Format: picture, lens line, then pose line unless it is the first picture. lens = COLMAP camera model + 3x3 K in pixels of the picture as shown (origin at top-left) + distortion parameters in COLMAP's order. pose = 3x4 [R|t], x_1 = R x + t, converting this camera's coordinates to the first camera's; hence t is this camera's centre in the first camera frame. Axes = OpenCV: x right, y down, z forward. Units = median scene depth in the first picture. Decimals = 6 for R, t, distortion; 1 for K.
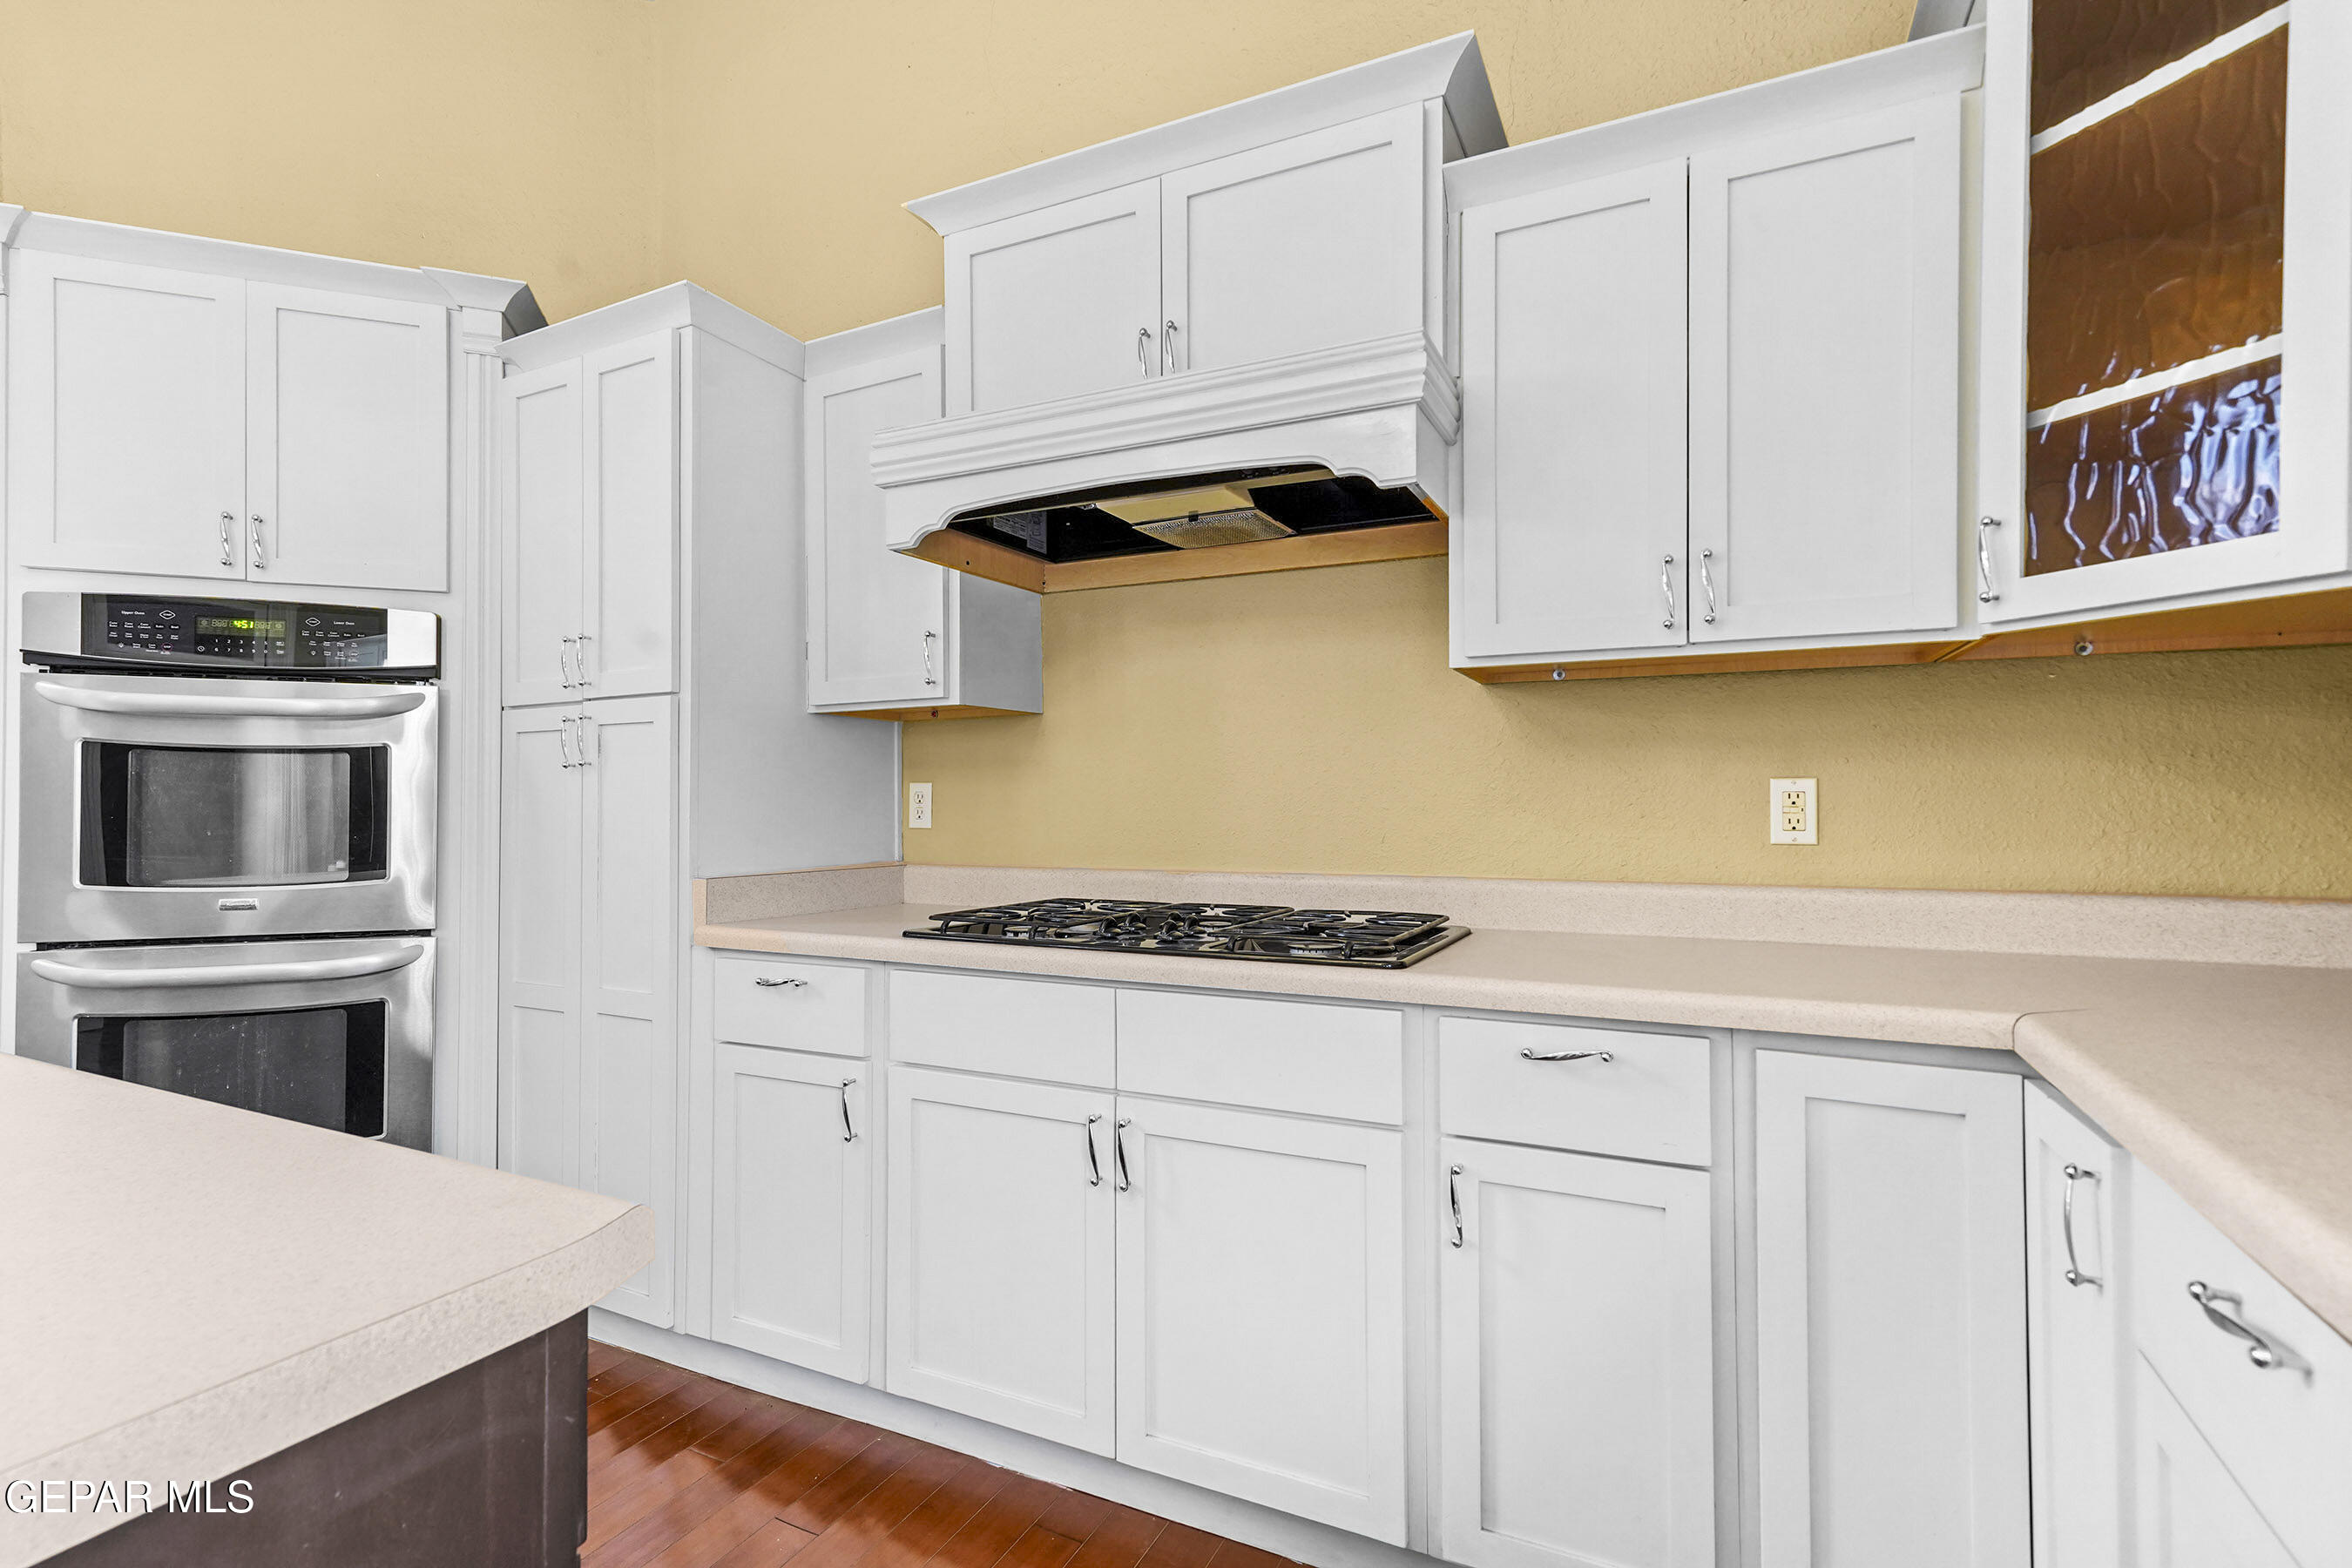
lens RADIAL K [[1074.2, 0, 1169.5], [0, 1074.2, 811.7], [0, 0, 1]] dist [0.010849, -0.000071]
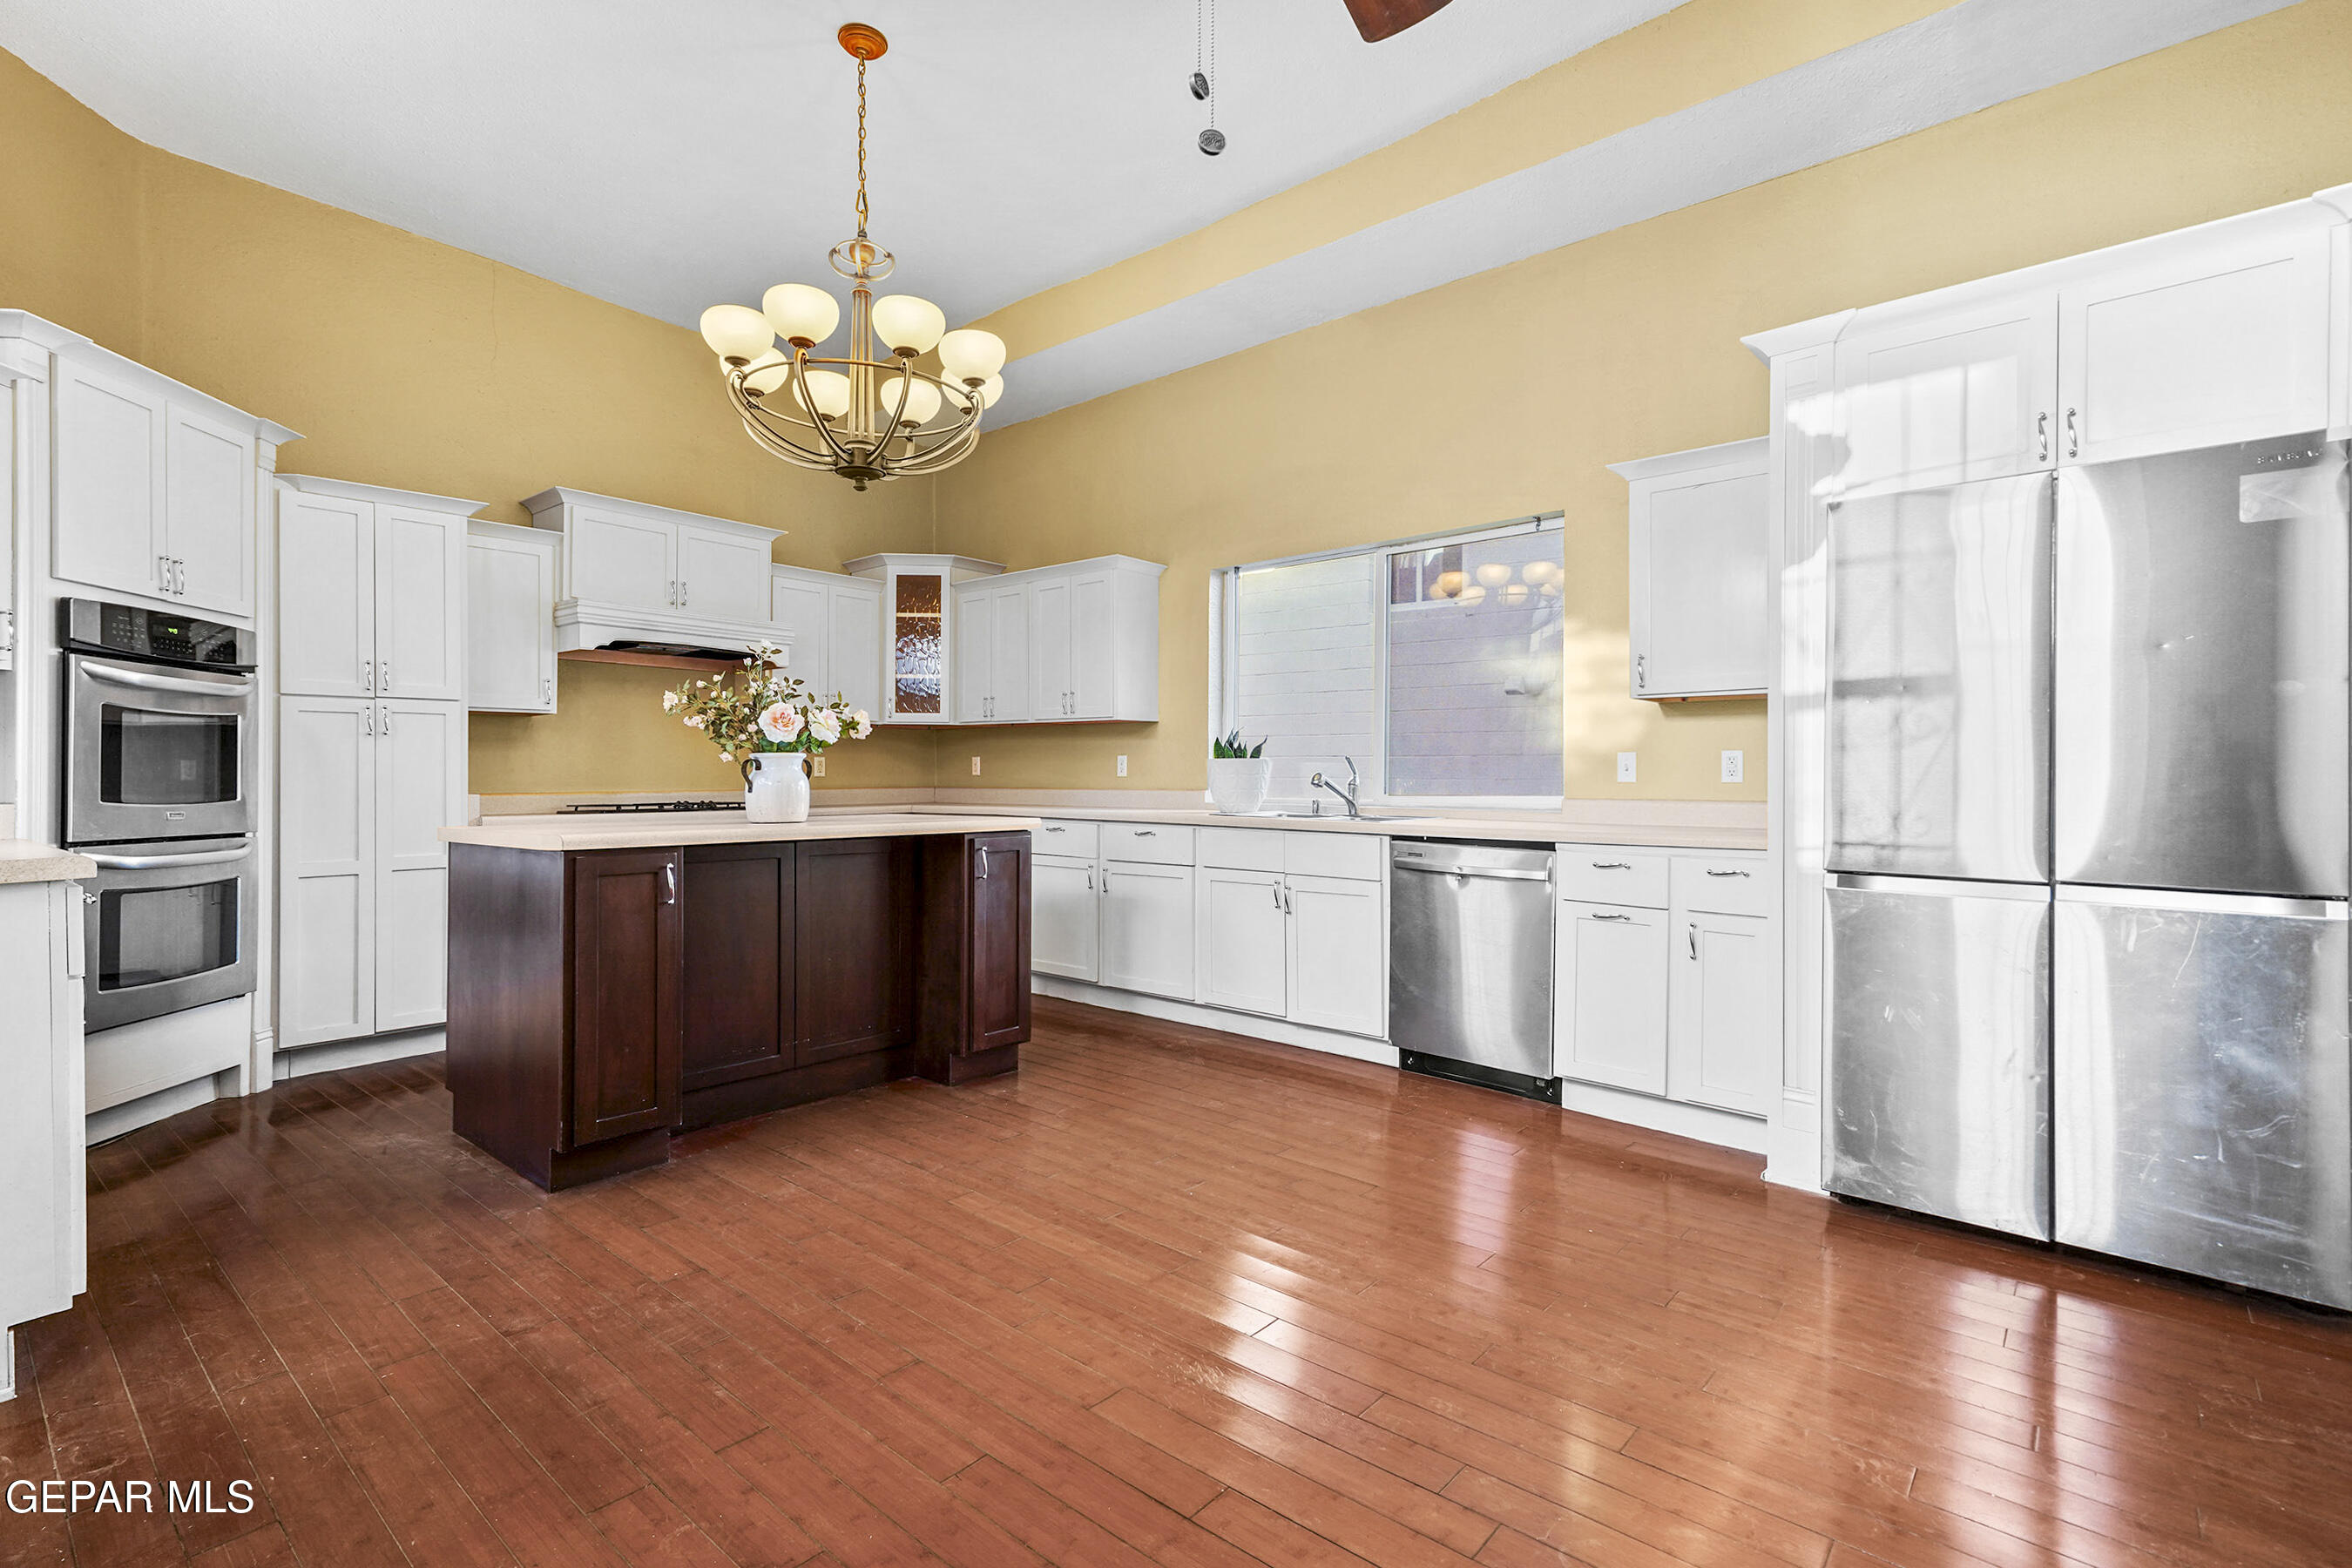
lens RADIAL K [[1070.1, 0, 1170.4], [0, 1070.1, 767.7], [0, 0, 1]] dist [0.002213, 0.000215]
pose [[0.240231, 0.014328, 0.970610, -2.189388], [0.014480, 0.999727, -0.018342, 0.072777], [-0.970608, 0.018461, 0.239958, -0.788132]]
